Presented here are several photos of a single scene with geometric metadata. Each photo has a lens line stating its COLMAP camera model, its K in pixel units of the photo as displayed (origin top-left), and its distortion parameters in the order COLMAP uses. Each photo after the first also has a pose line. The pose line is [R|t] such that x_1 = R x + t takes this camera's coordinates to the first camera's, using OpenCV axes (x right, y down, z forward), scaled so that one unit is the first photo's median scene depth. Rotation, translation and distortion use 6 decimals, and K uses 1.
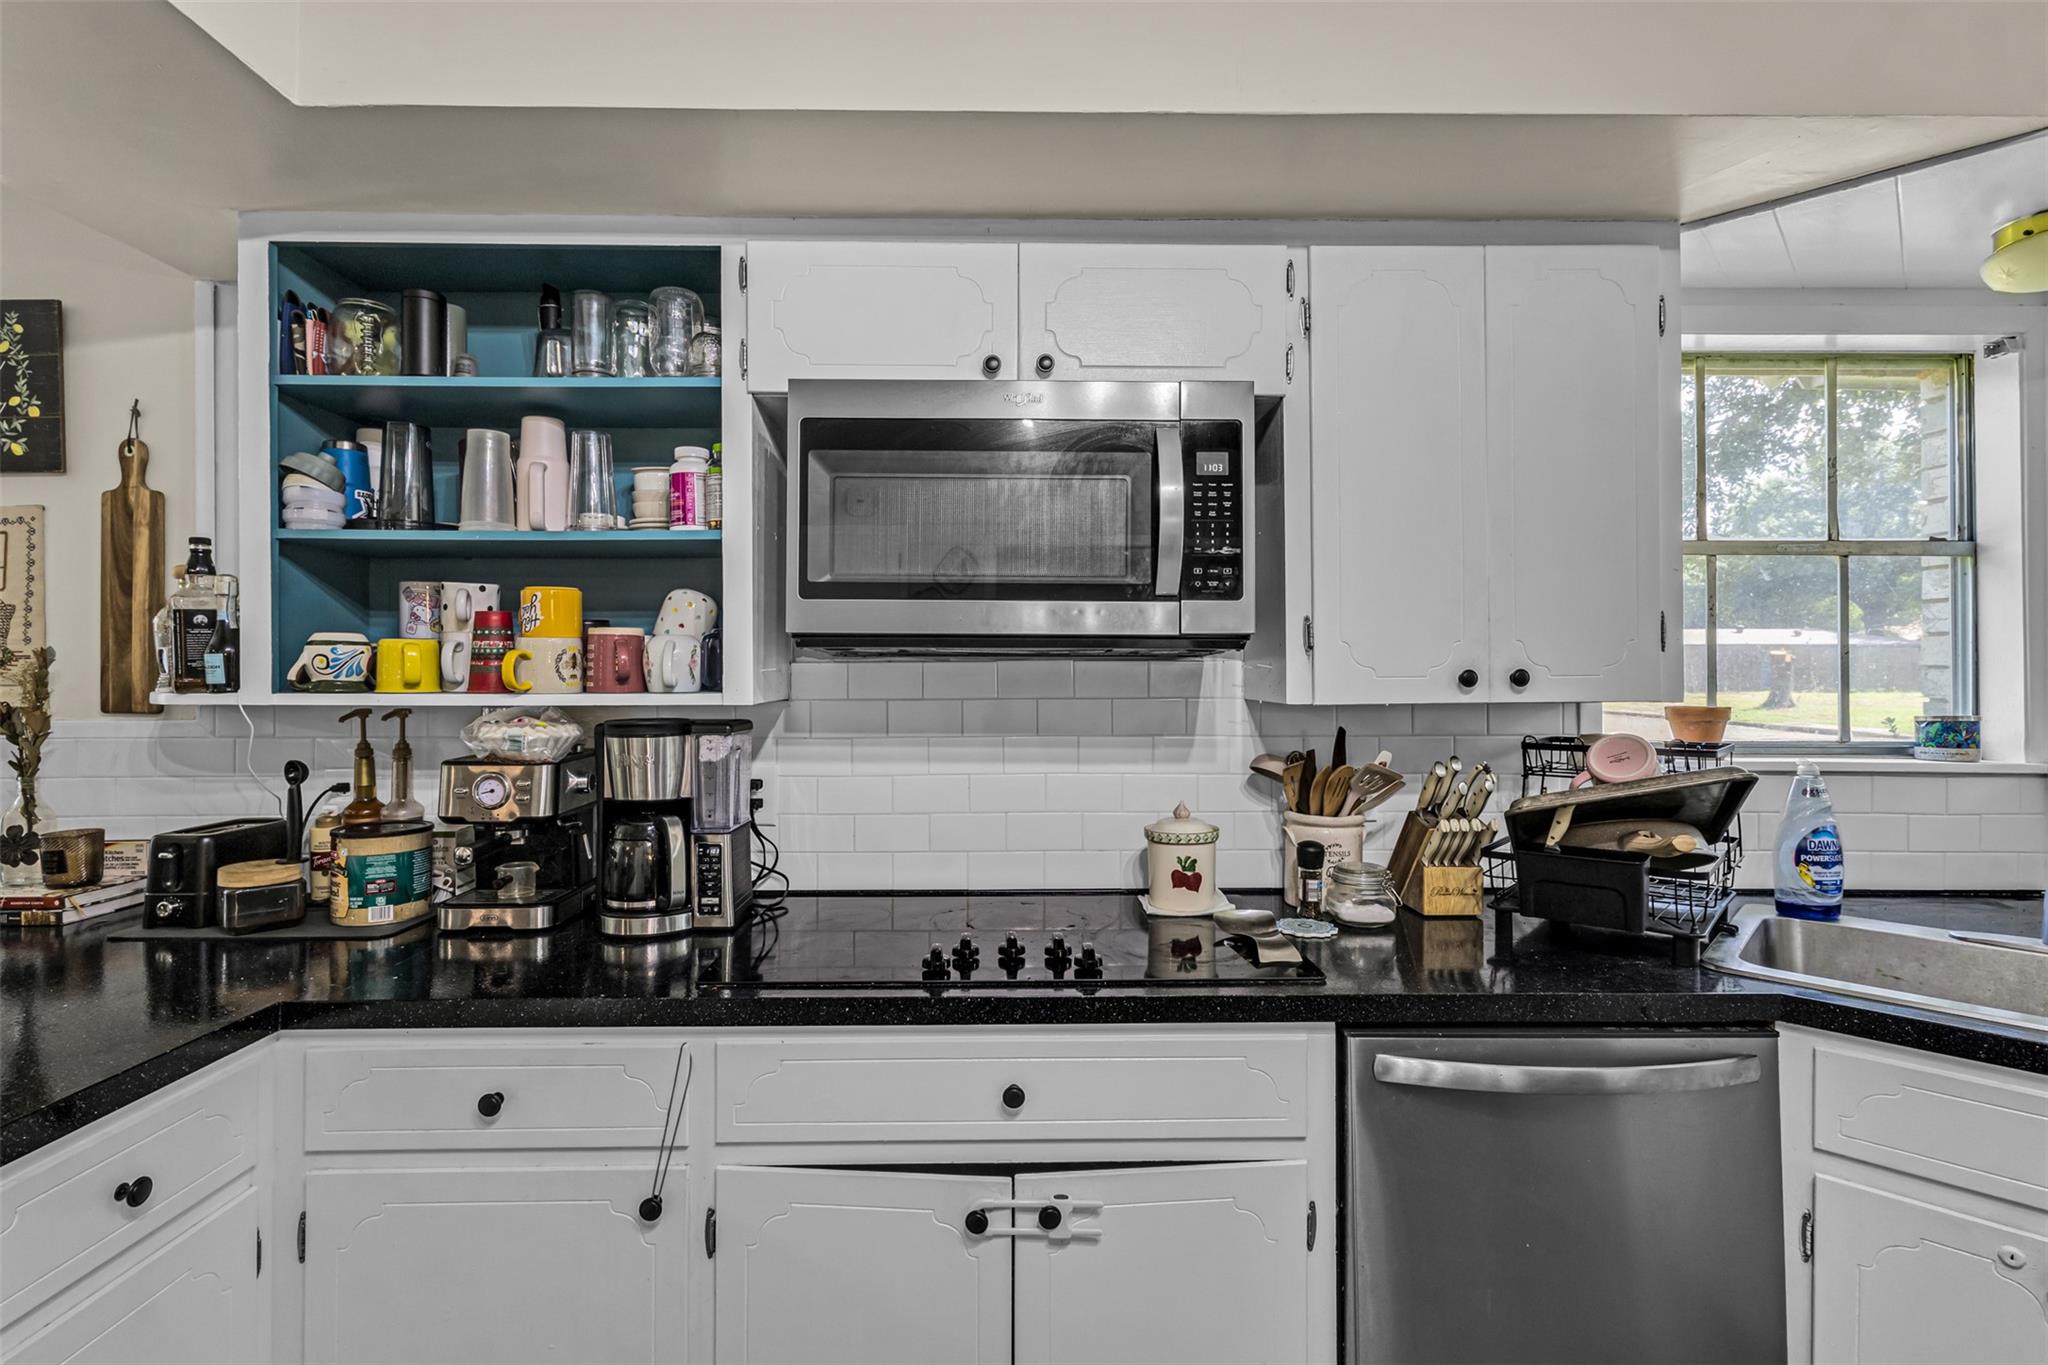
lens RADIAL K [[957.9, 0, 1013.5], [0, 957.9, 669.5], [0, 0, 1]] dist [0.004159, 0.000016]
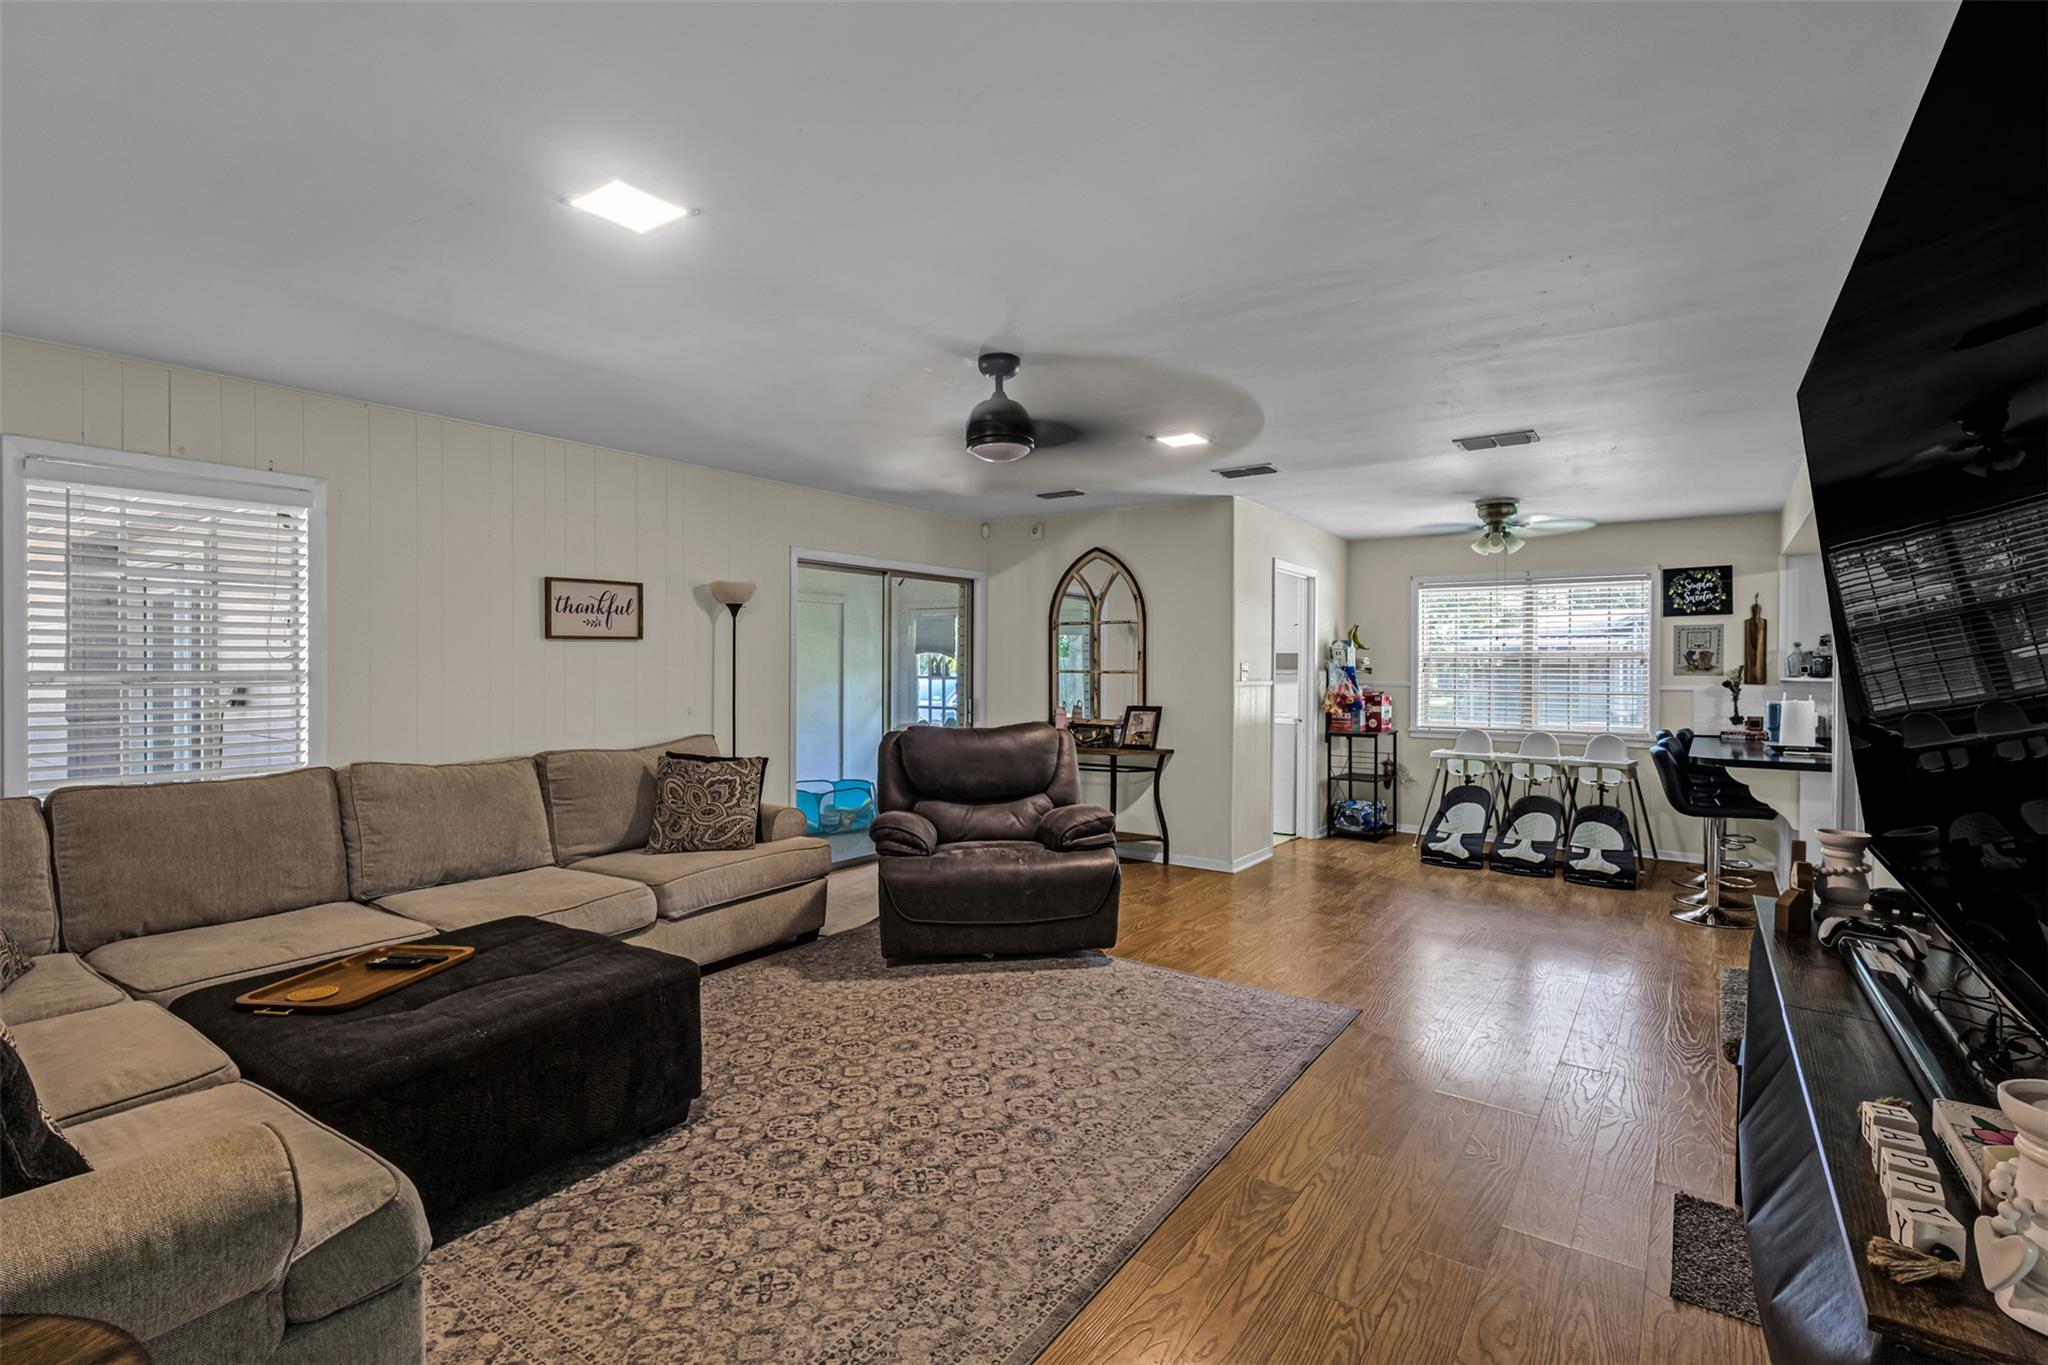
lens RADIAL K [[957.9, 0, 1025.6], [0, 957.9, 672.1], [0, 0, 1]] dist [0.004159, 0.000016]
pose [[0.807488, 0.009369, -0.589809, -1.134583], [-0.007271, 0.999956, 0.005929, 0.002120], [0.589839, -0.000499, 0.807521, -3.756649]]
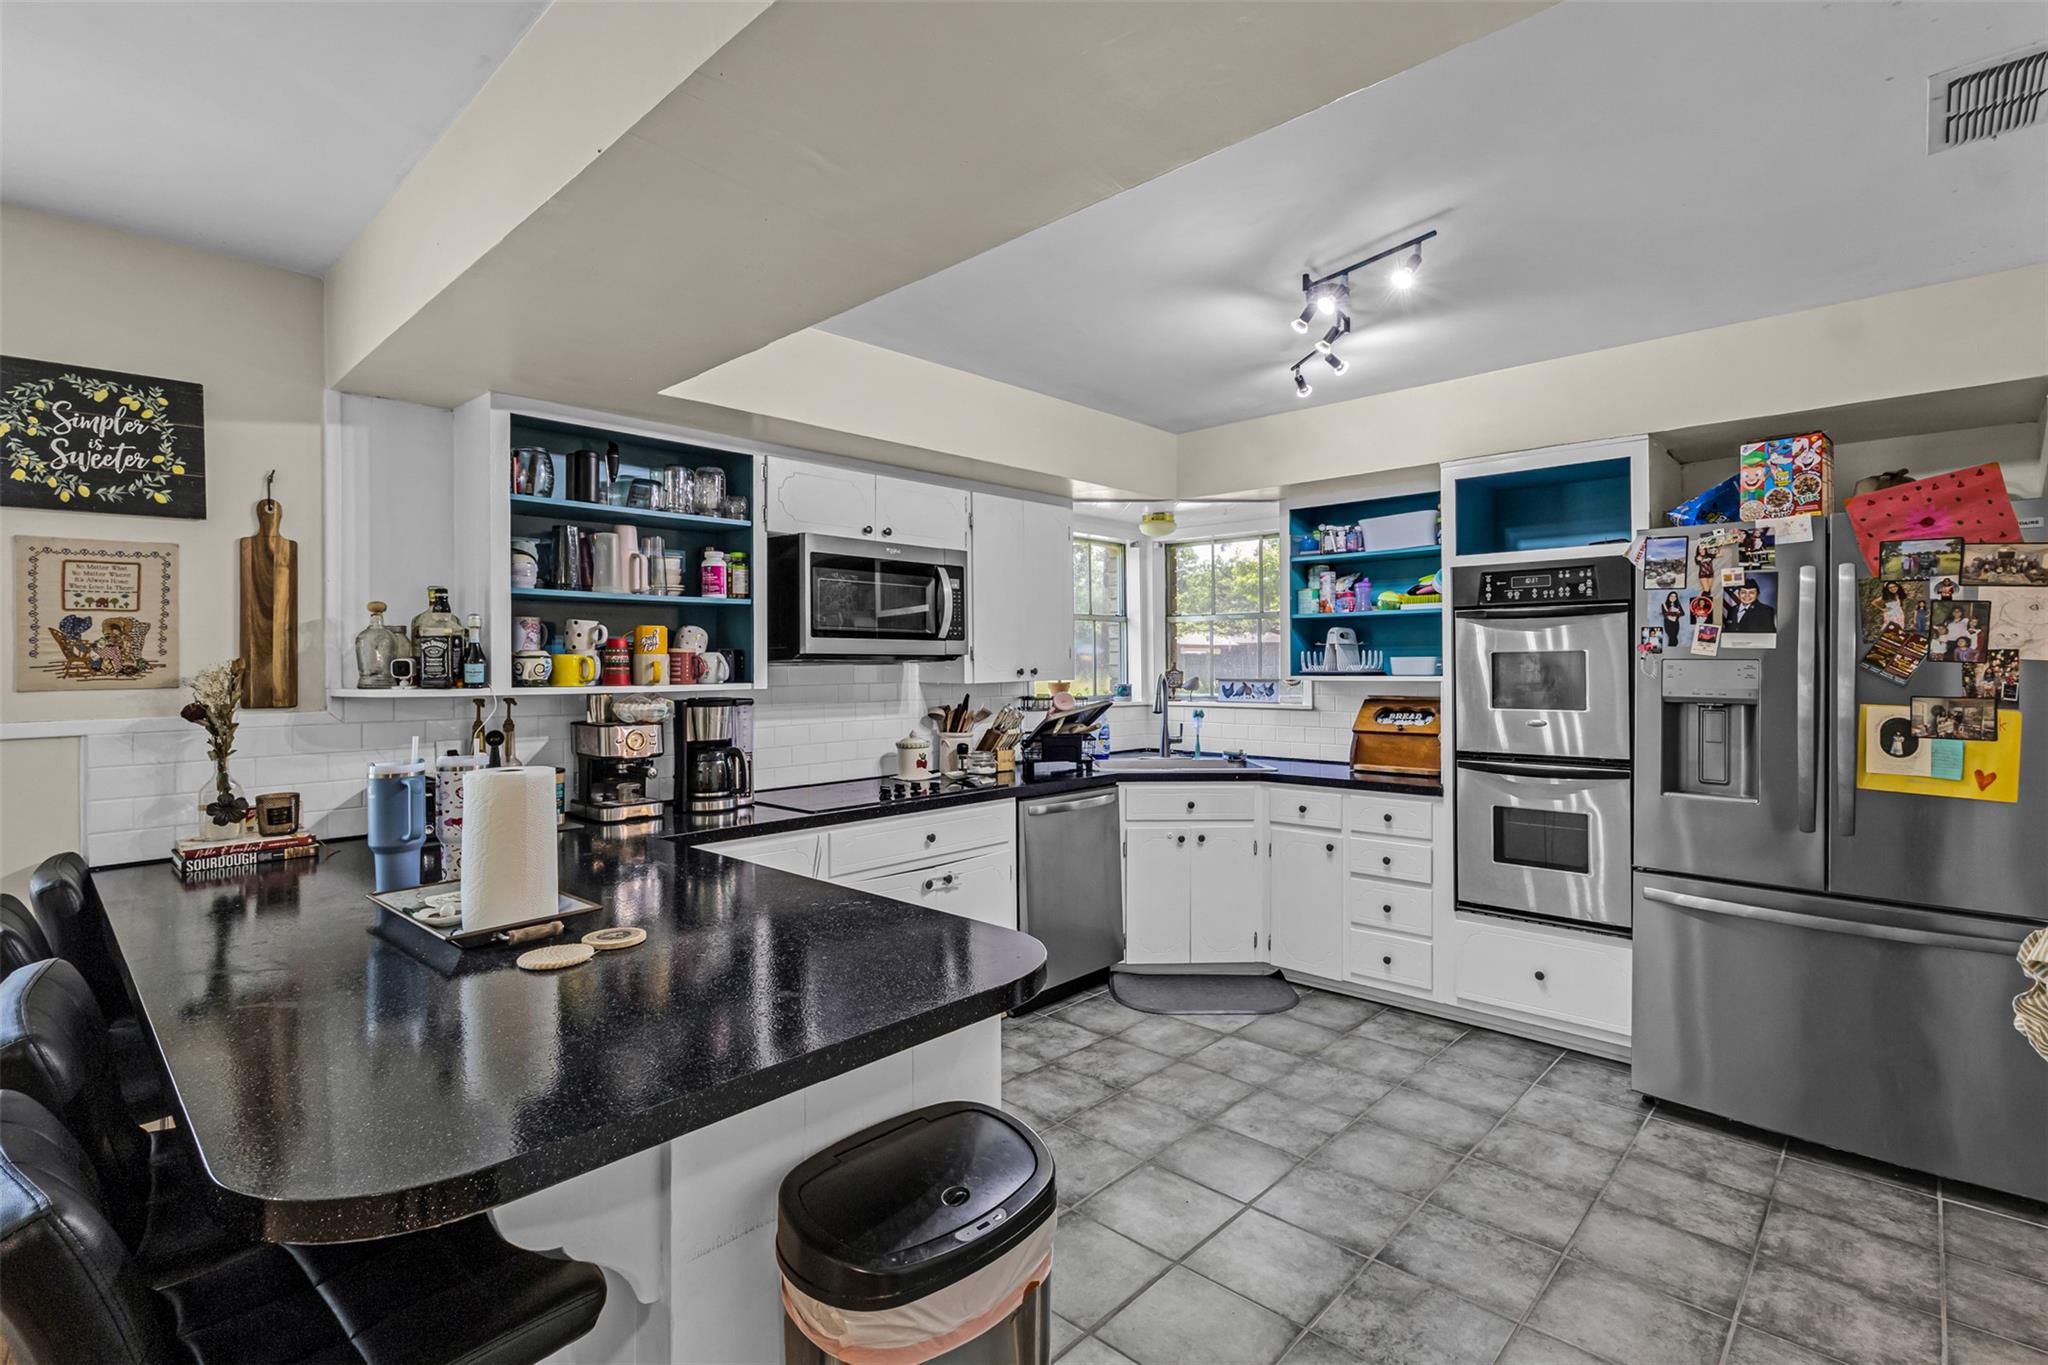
lens RADIAL K [[957.9, 0, 1017.1], [0, 957.9, 658.2], [0, 0, 1]] dist [0.004159, 0.000016]
pose [[0.701809, 0.000529, 0.712365, -1.289237], [0.004076, 0.999980, -0.004758, -0.013959], [-0.712354, 0.006242, 0.701793, -0.741133]]
